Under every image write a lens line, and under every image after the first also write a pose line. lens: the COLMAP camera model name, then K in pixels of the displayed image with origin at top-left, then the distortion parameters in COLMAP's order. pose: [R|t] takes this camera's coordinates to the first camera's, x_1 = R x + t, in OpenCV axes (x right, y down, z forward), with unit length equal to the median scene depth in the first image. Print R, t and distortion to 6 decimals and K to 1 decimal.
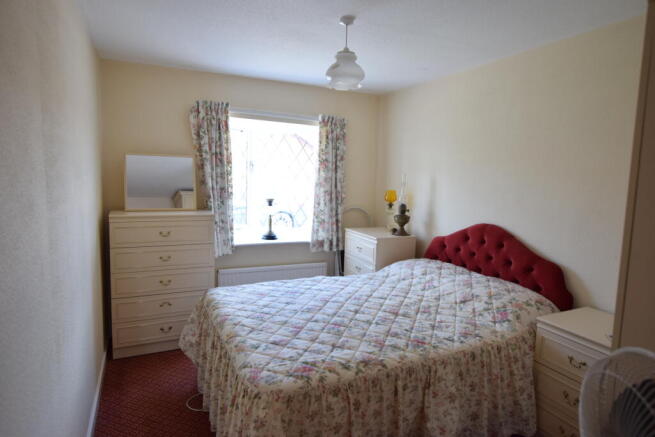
lens RADIAL K [[387.0, 0, 327.7], [0, 387.0, 217.9], [0, 0, 1]] dist [-0.001102, -0.000238]
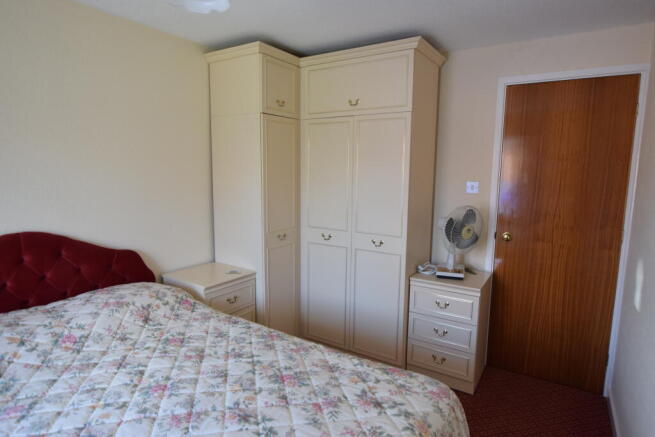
lens RADIAL K [[387.0, 0, 327.0], [0, 387.0, 218.6], [0, 0, 1]] dist [-0.001102, -0.000238]
pose [[-0.538404, -0.141571, 0.830710, -0.555866], [0.065489, 0.975776, 0.208738, -0.148431], [-0.840139, 0.166788, -0.516090, 1.226715]]
